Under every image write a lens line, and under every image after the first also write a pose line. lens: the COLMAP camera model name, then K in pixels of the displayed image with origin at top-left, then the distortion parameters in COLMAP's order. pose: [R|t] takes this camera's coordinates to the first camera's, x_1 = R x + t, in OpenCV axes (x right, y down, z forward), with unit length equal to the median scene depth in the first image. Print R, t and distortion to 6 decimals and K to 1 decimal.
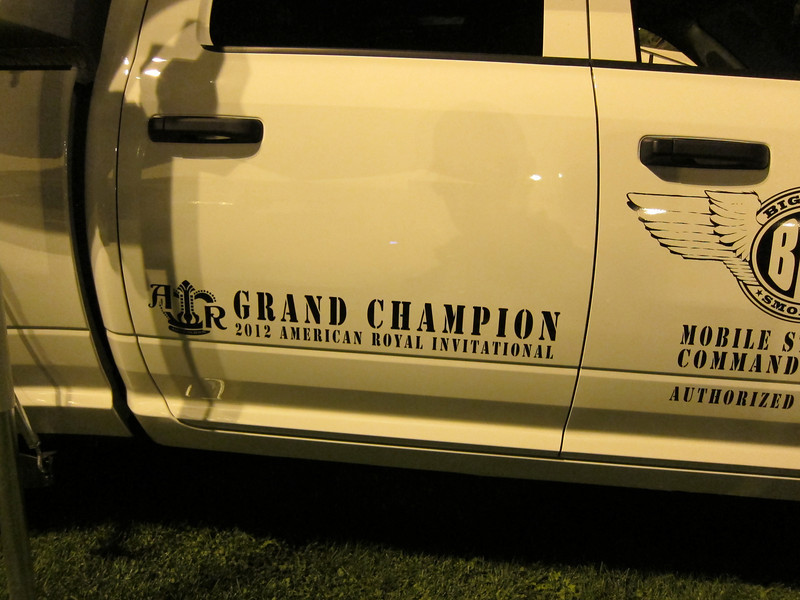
lens RADIAL K [[655.1, 0, 399.7], [0, 655.1, 302.7], [0, 0, 1]] dist [-0.048576, 0.006507]
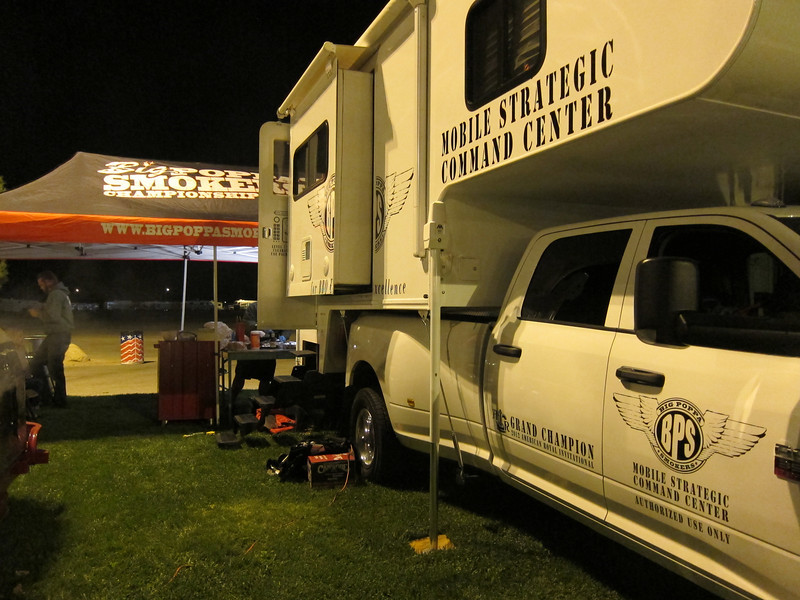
lens RADIAL K [[655.1, 0, 399.8], [0, 655.1, 300.3], [0, 0, 1]] dist [-0.048576, 0.006507]
pose [[0.473165, -0.019459, -0.880759, 1.772764], [-0.174937, 0.977772, -0.115583, -0.090421], [0.863430, 0.208767, 0.459243, -0.593298]]
